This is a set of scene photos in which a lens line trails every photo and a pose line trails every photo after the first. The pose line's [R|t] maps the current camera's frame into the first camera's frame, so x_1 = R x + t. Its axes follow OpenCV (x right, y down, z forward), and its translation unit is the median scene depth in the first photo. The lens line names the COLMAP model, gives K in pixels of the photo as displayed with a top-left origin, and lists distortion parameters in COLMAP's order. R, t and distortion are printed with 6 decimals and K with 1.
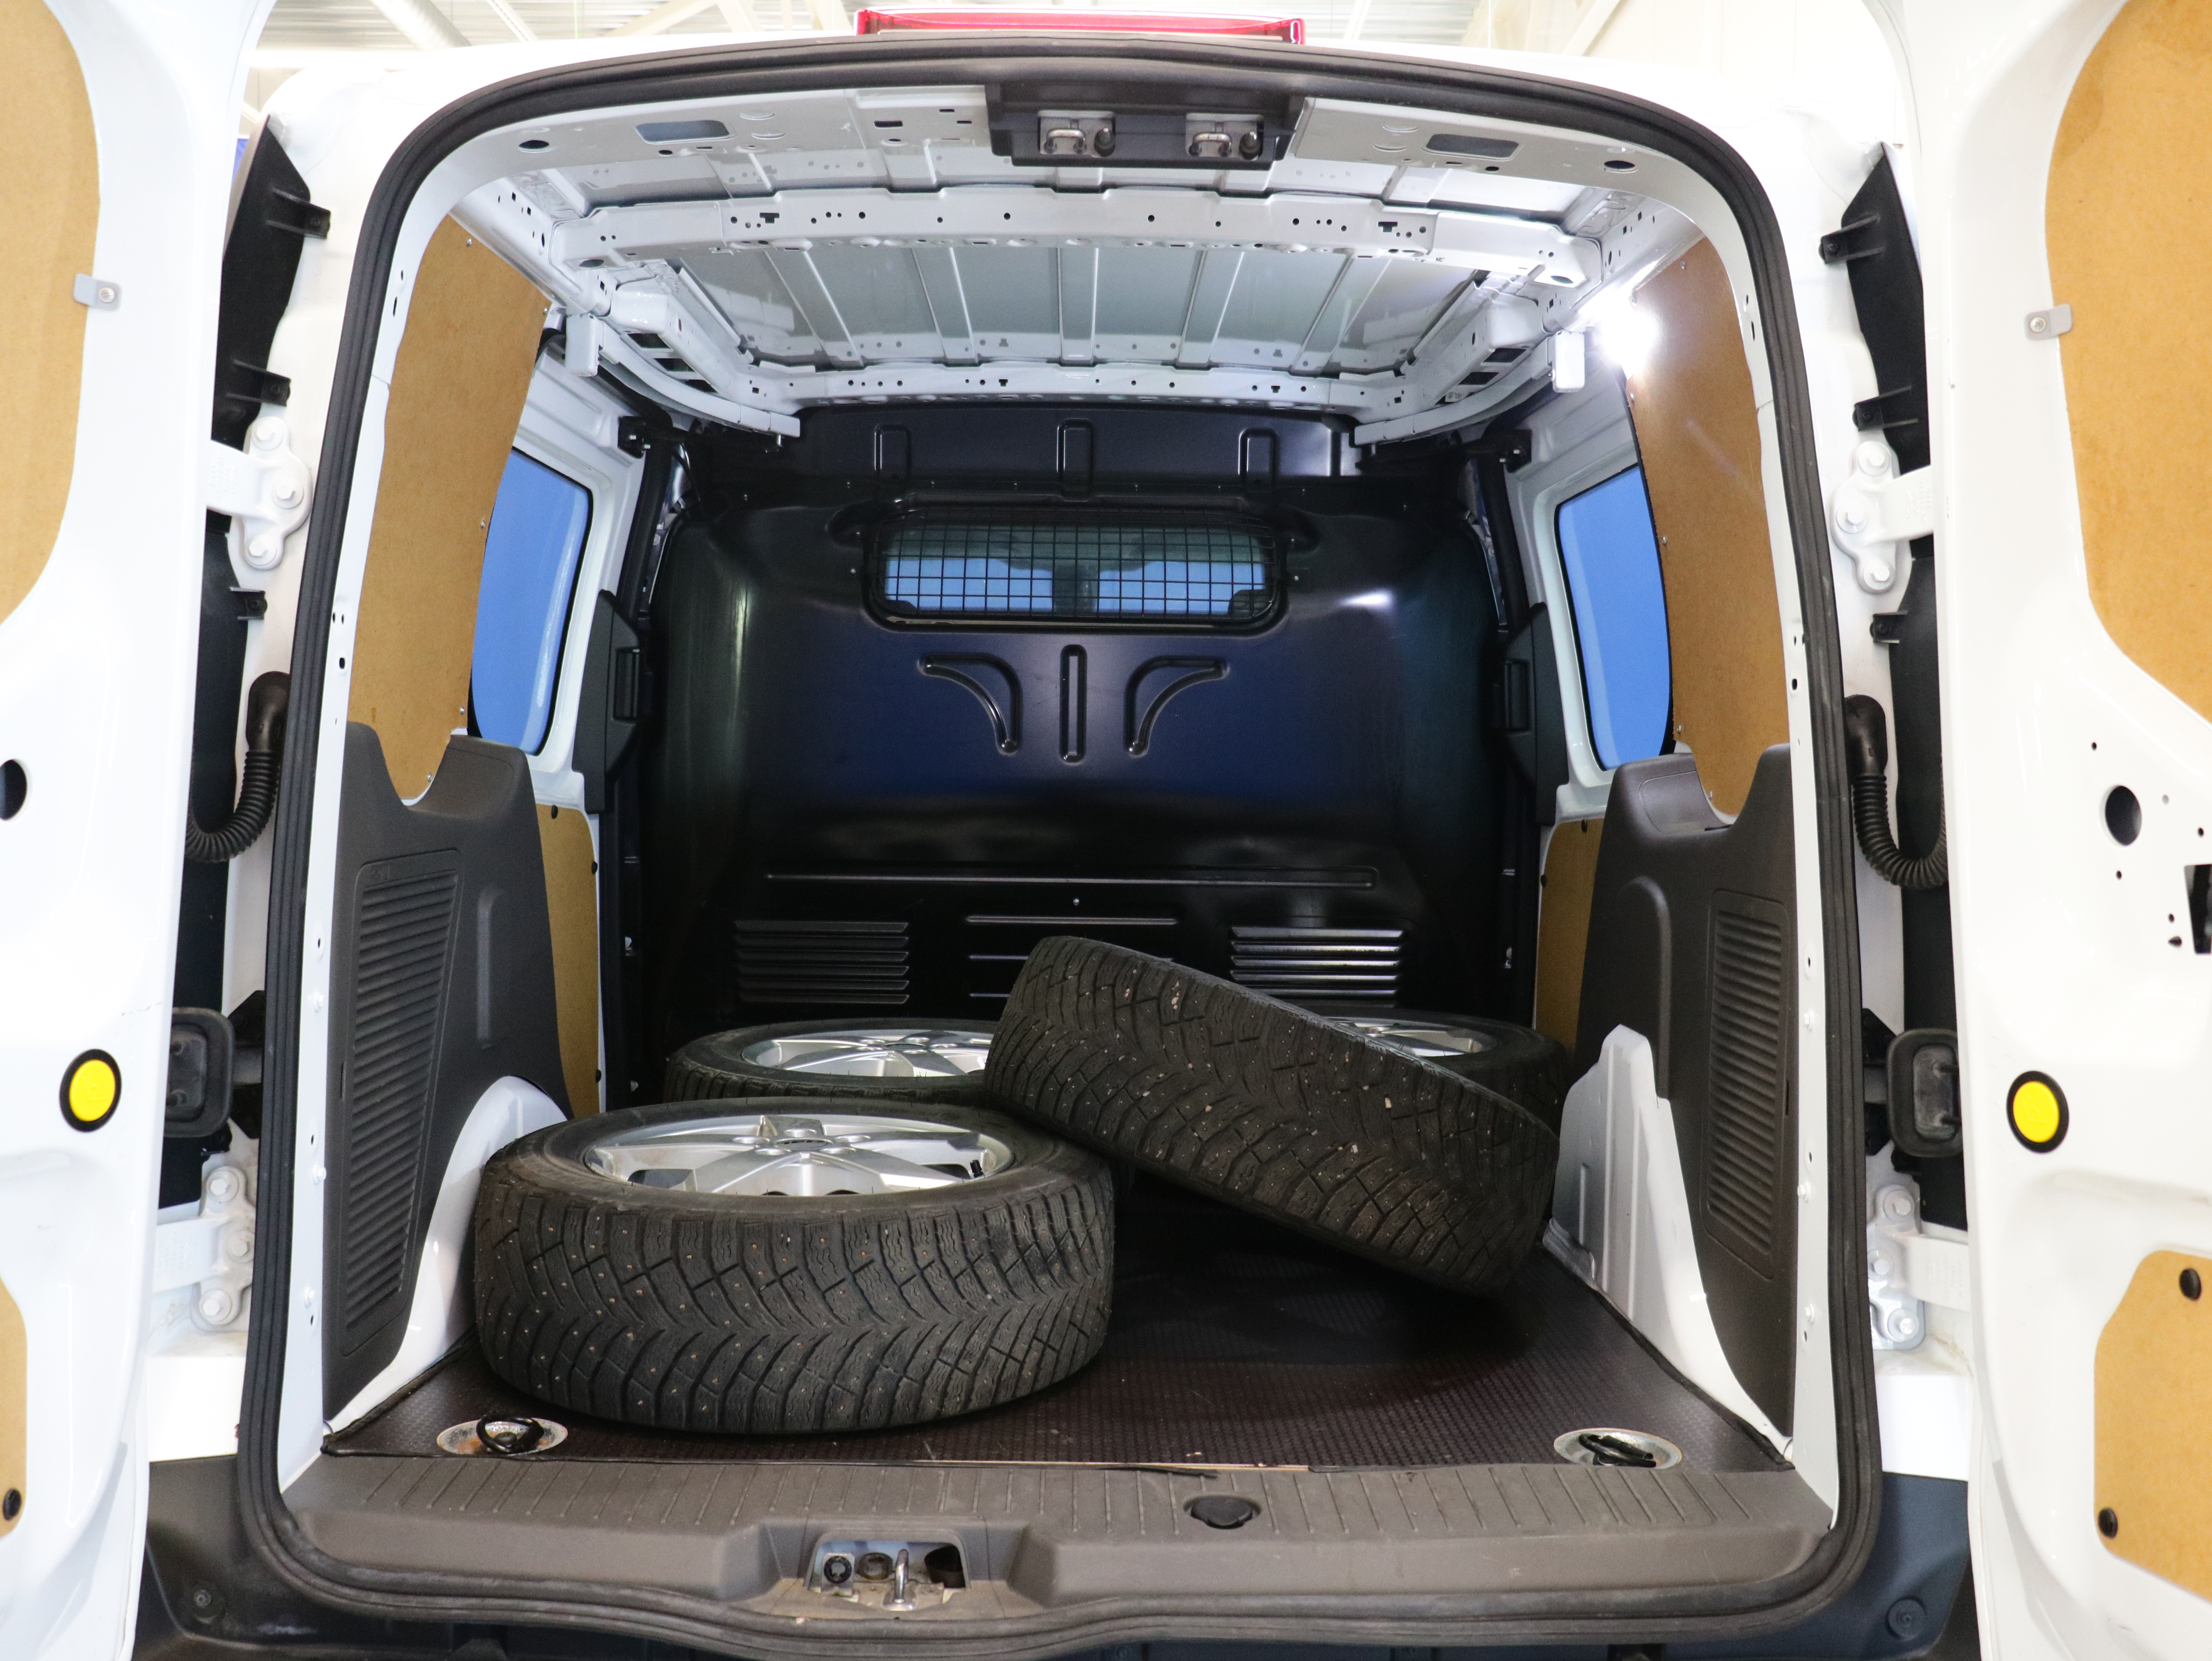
lens RADIAL K [[1963.1, 0, 1106.0], [0, 1963.1, 830.5], [0, 0, 1]] dist [-0.010069, 0.003688]
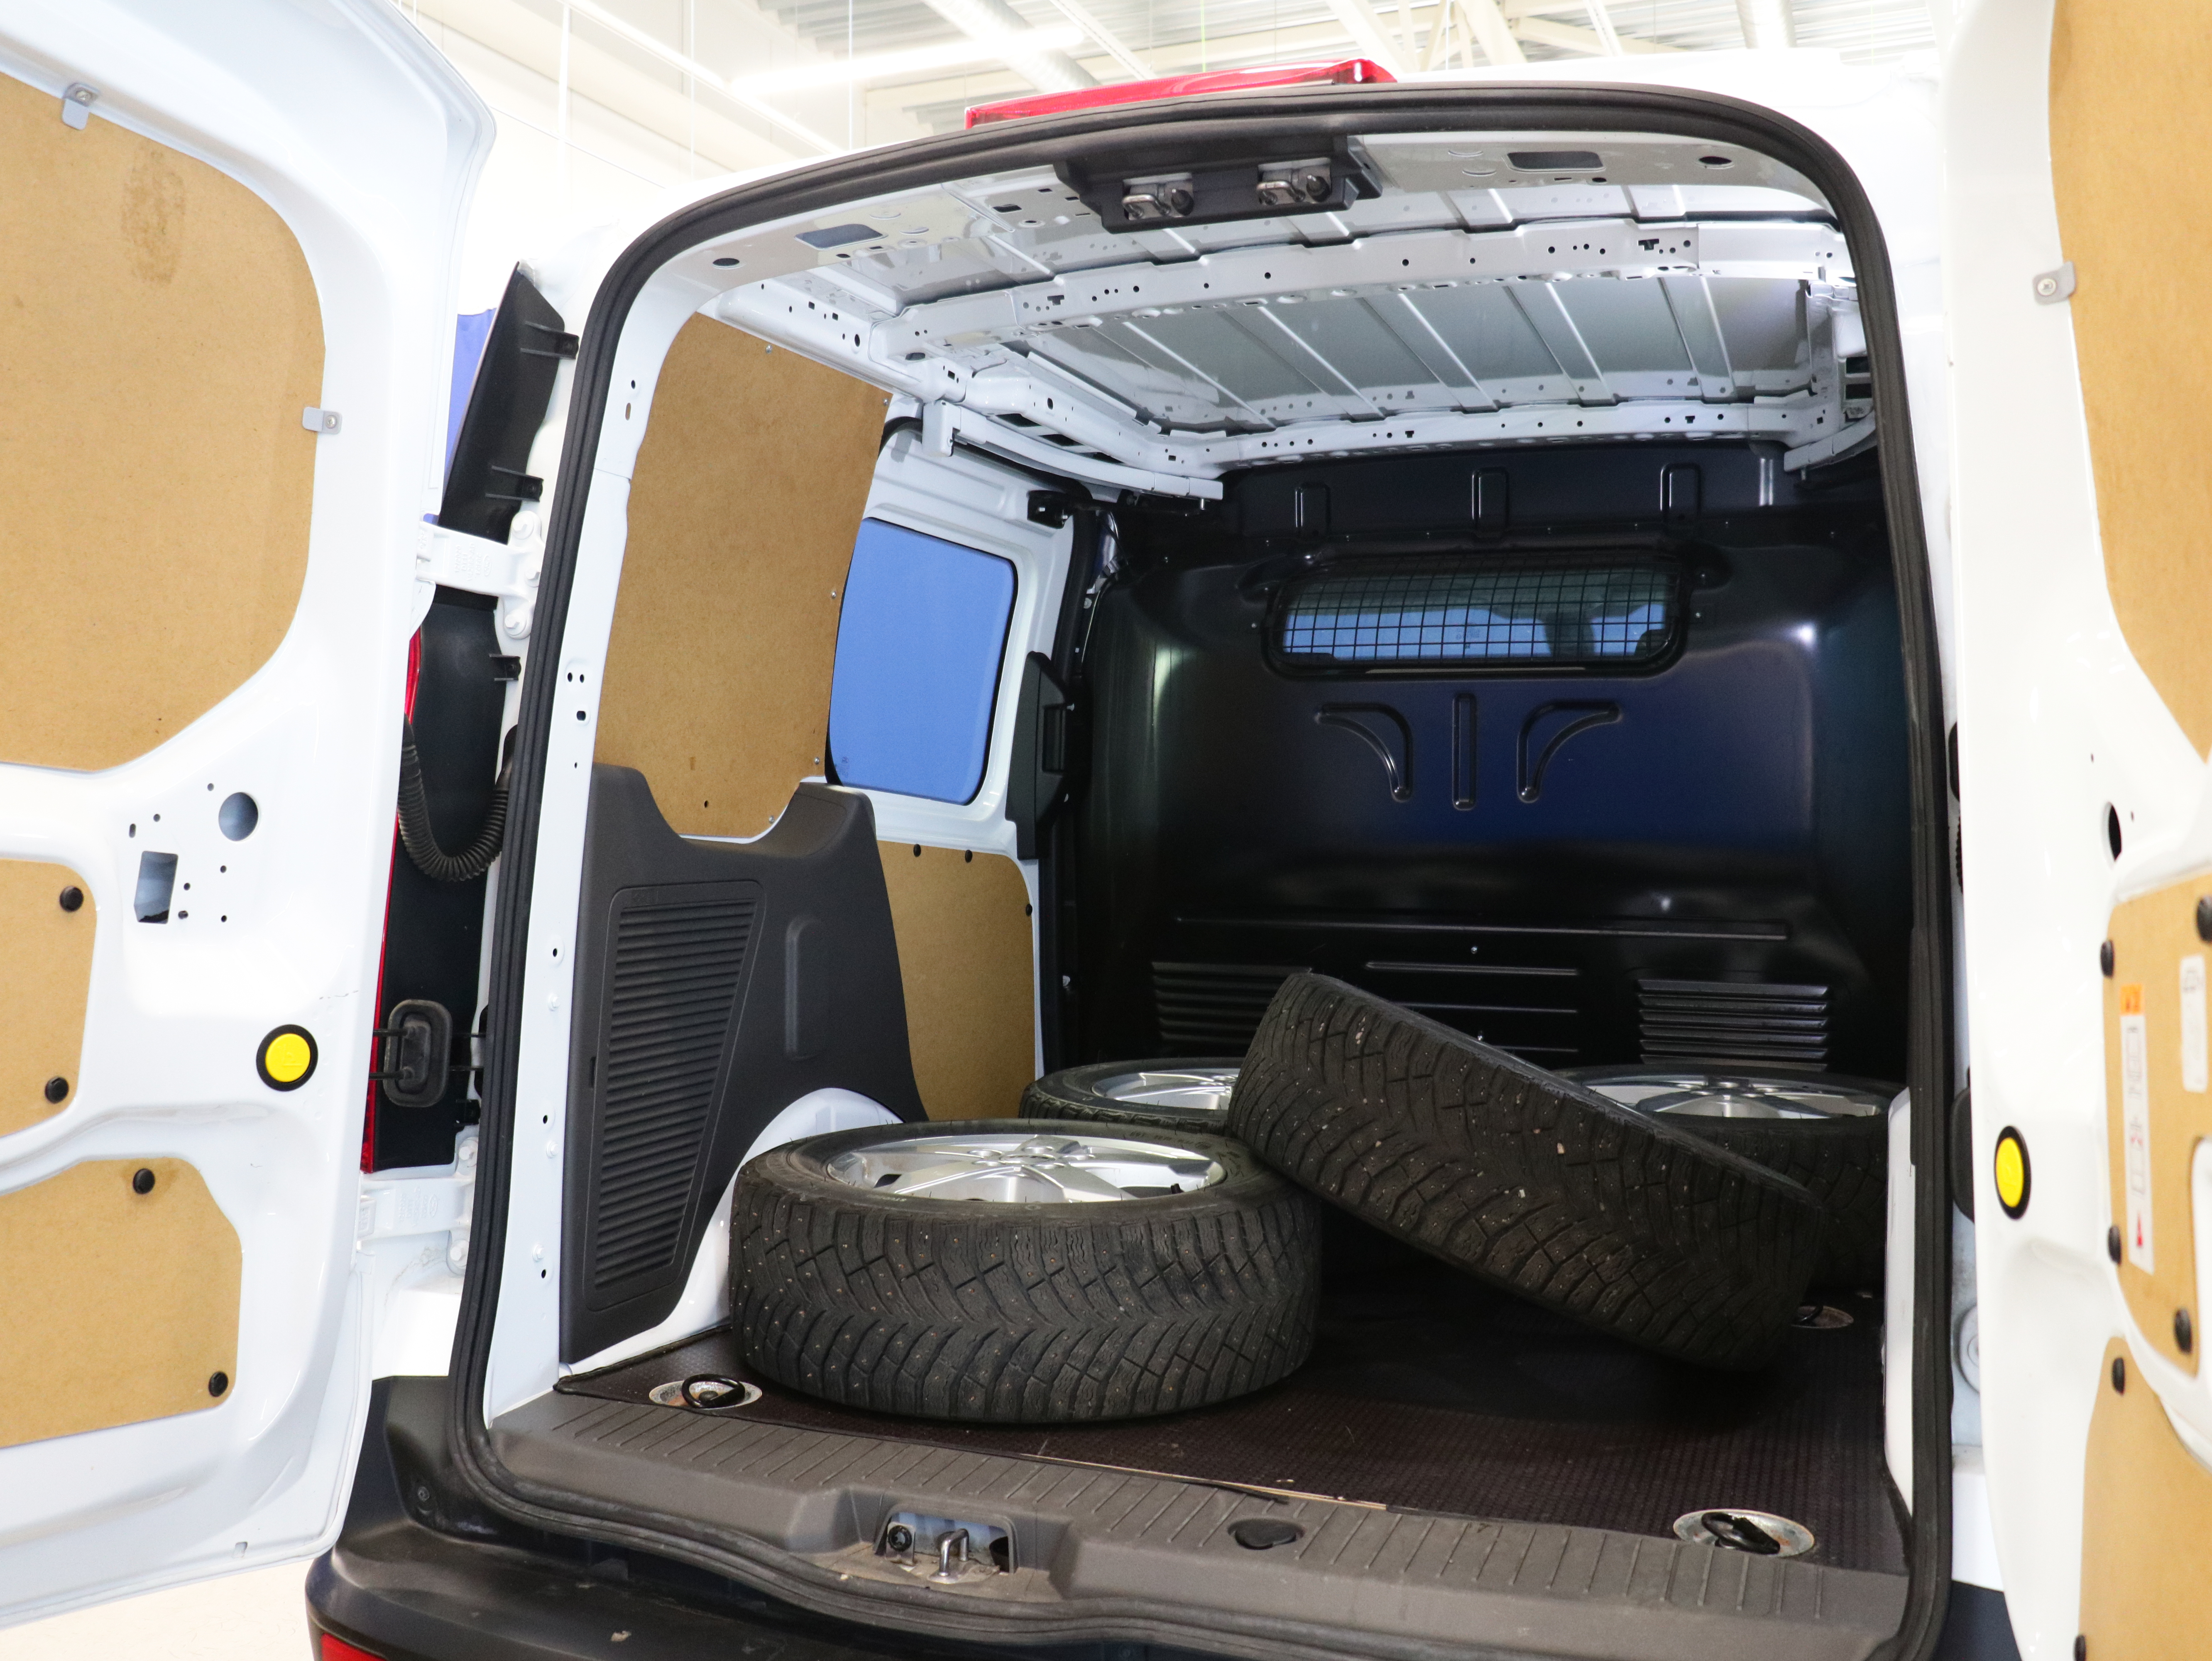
lens RADIAL K [[1963.1, 0, 1106.0], [0, 1963.1, 830.5], [0, 0, 1]] dist [-0.010069, 0.003688]
pose [[0.930995, -0.002029, -0.365026, 0.291329], [-0.010050, 0.999463, -0.031189, 0.015184], [0.364893, 0.032706, 0.930475, 0.017362]]
